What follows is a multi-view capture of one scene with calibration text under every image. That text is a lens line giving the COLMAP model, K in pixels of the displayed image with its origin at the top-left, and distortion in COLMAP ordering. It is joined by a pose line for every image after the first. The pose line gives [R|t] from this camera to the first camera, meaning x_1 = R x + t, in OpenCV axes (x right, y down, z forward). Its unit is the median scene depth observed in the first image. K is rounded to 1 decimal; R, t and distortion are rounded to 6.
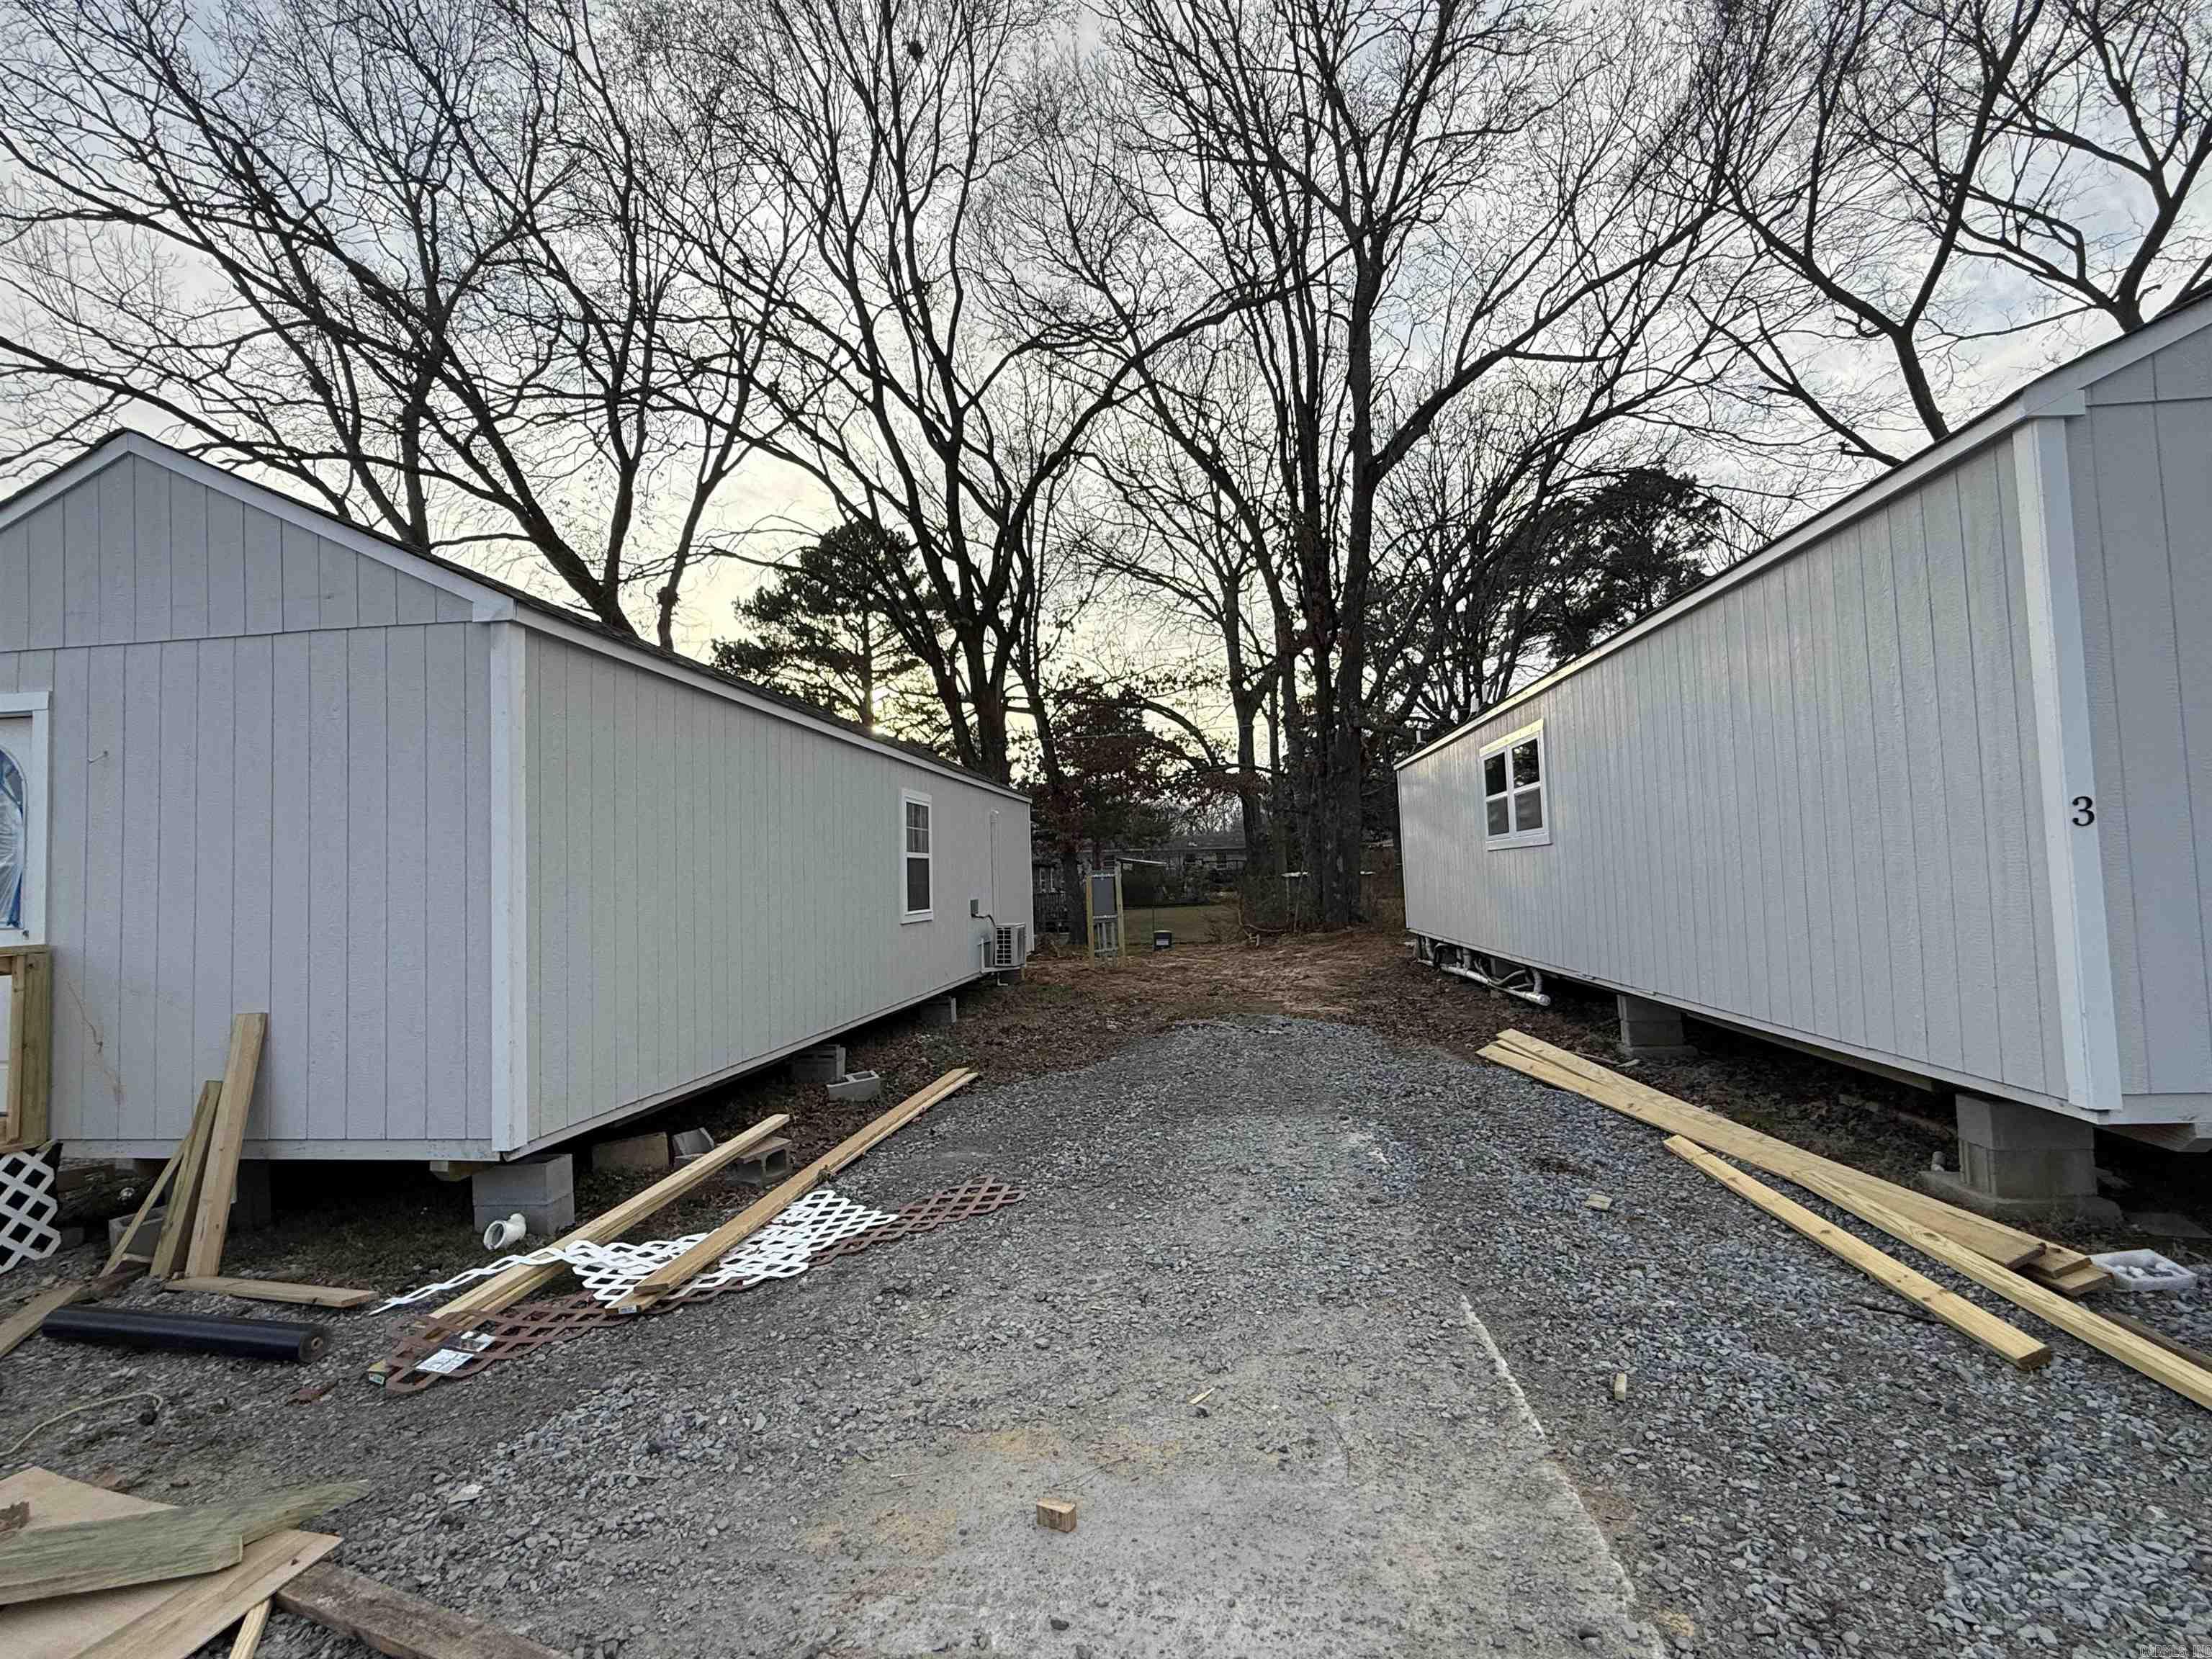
lens RADIAL K [[1033.5, 0, 1106.0], [0, 1033.5, 829.5], [0, 0, 1]] dist [0.000098, 0.000323]
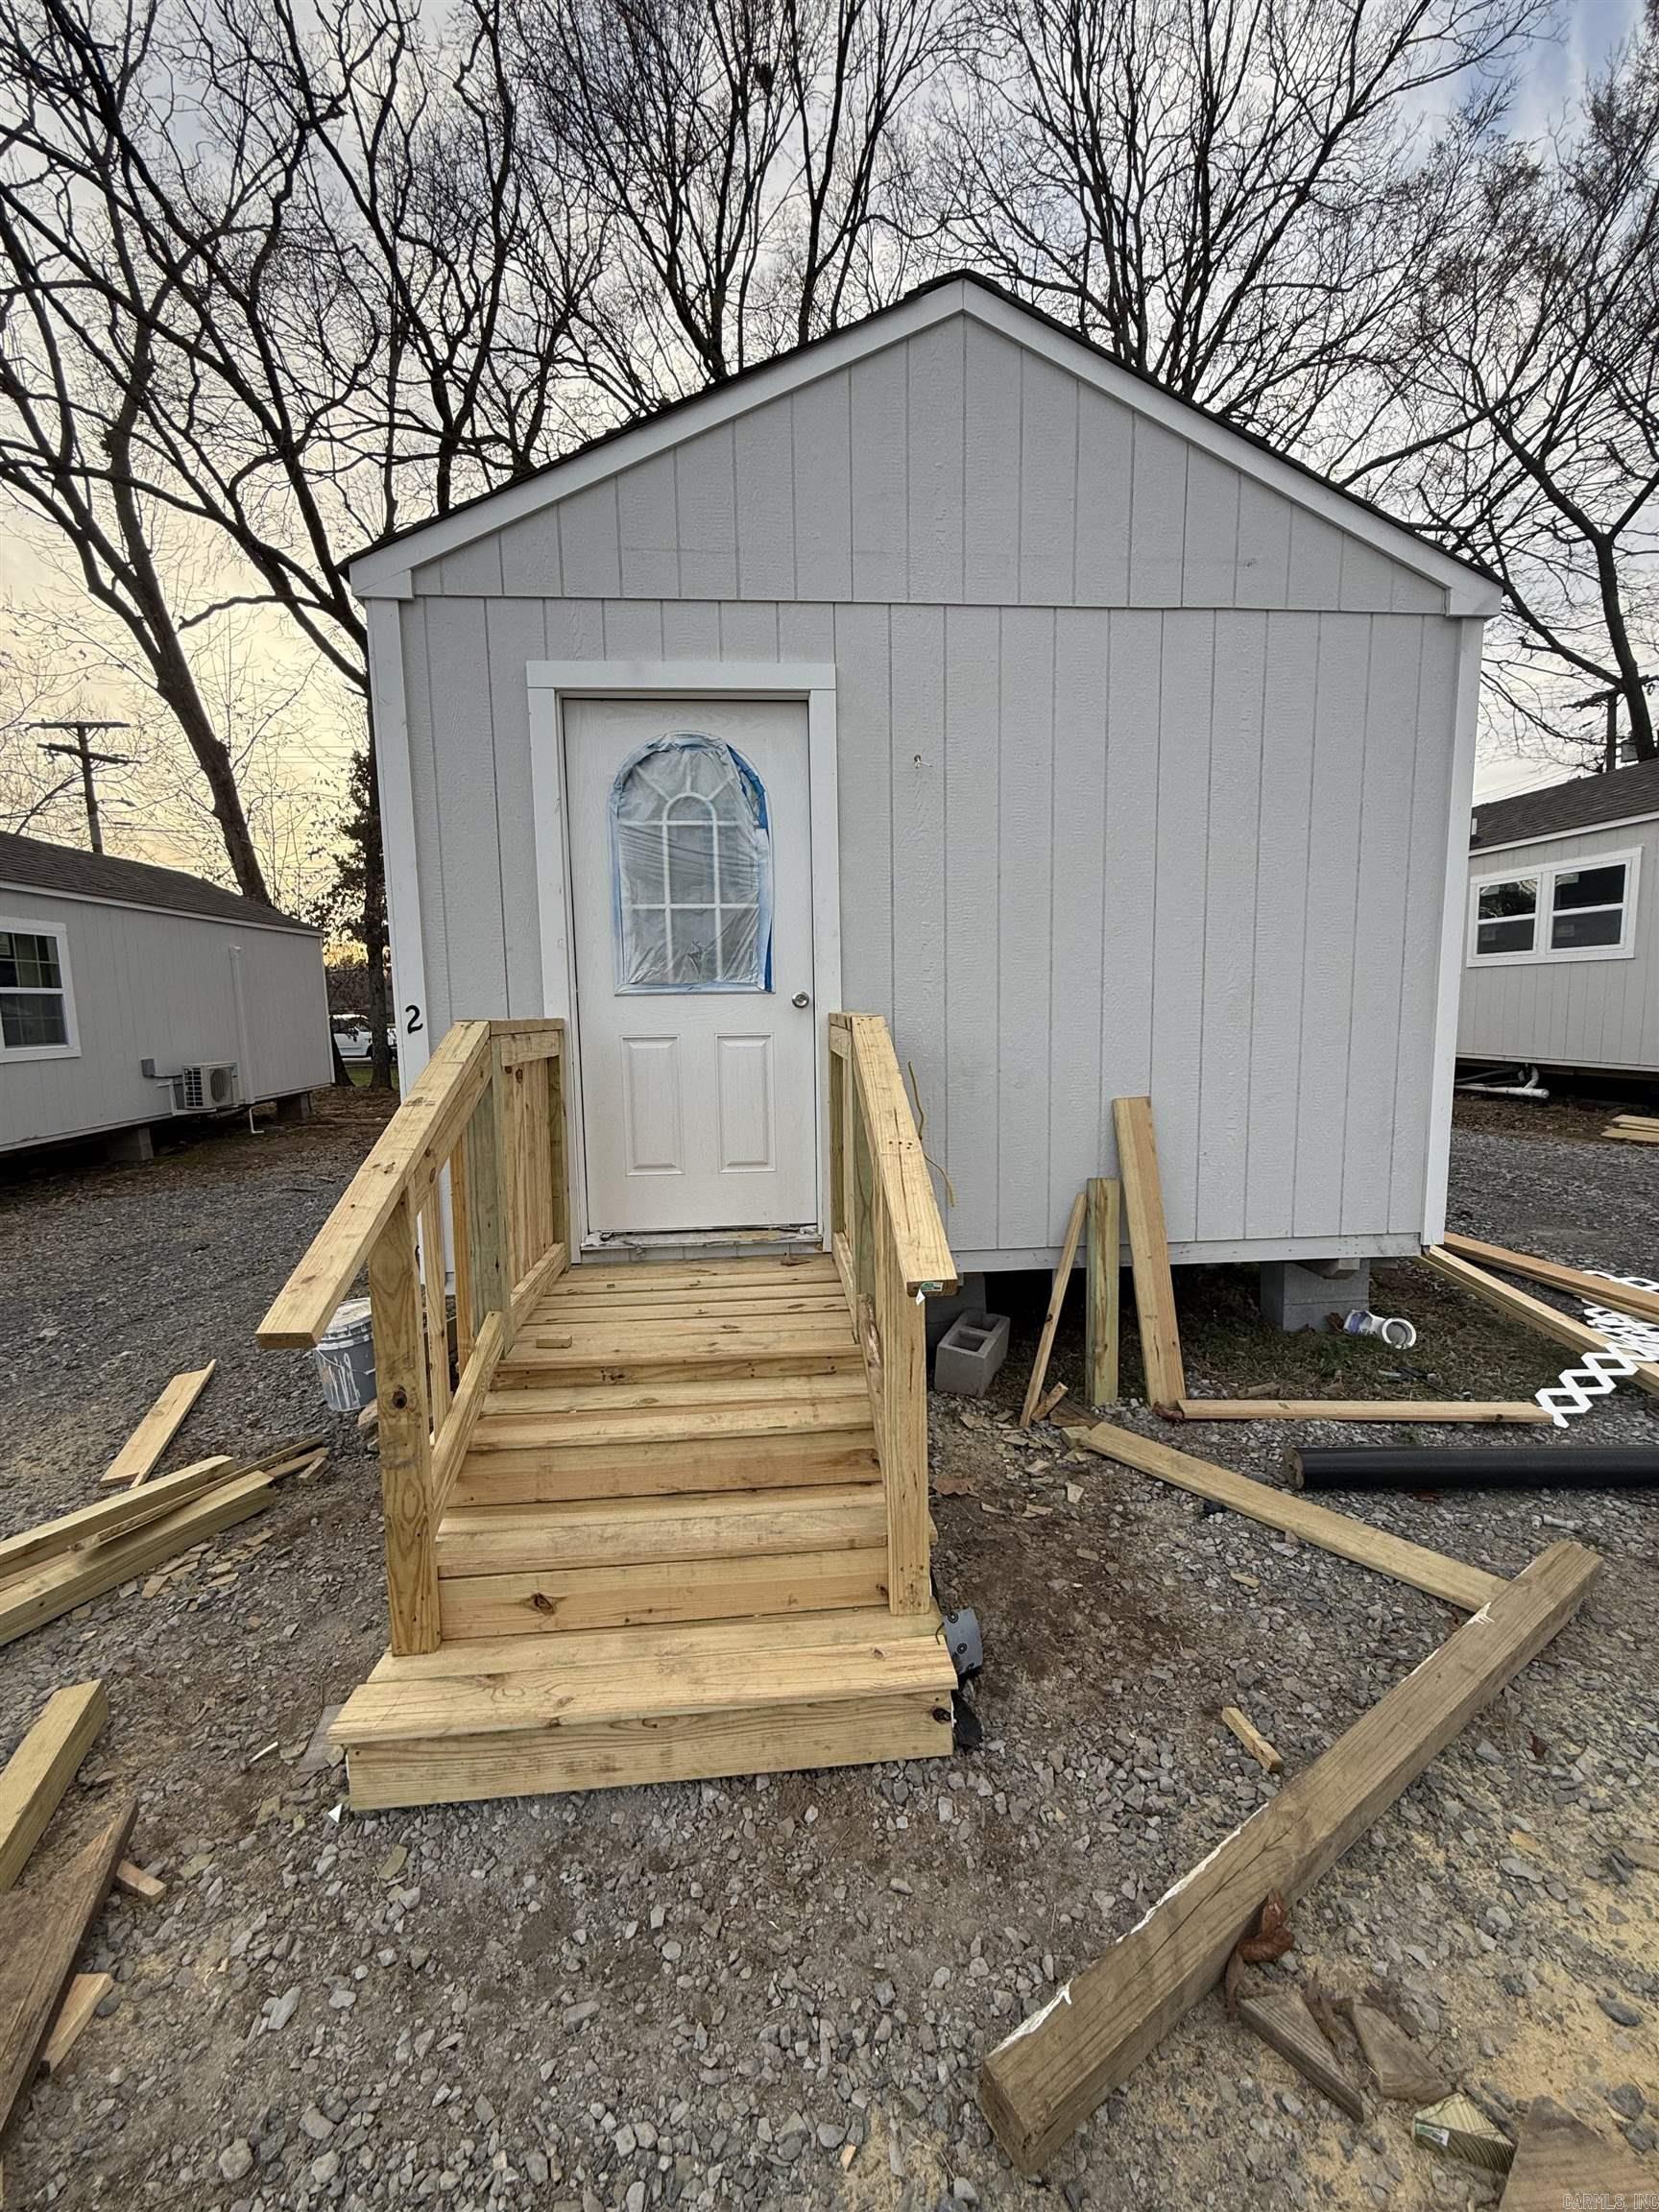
lens RADIAL K [[888.7, 0, 829.5], [0, 888.7, 1106.0], [0, 0, 1]] dist [0.001135, -0.000188]
pose [[0.978516, -0.009377, 0.205957, -1.154421], [-0.023387, 0.987469, 0.156070, 0.075863], [-0.204840, -0.157534, 0.966035, 0.345695]]
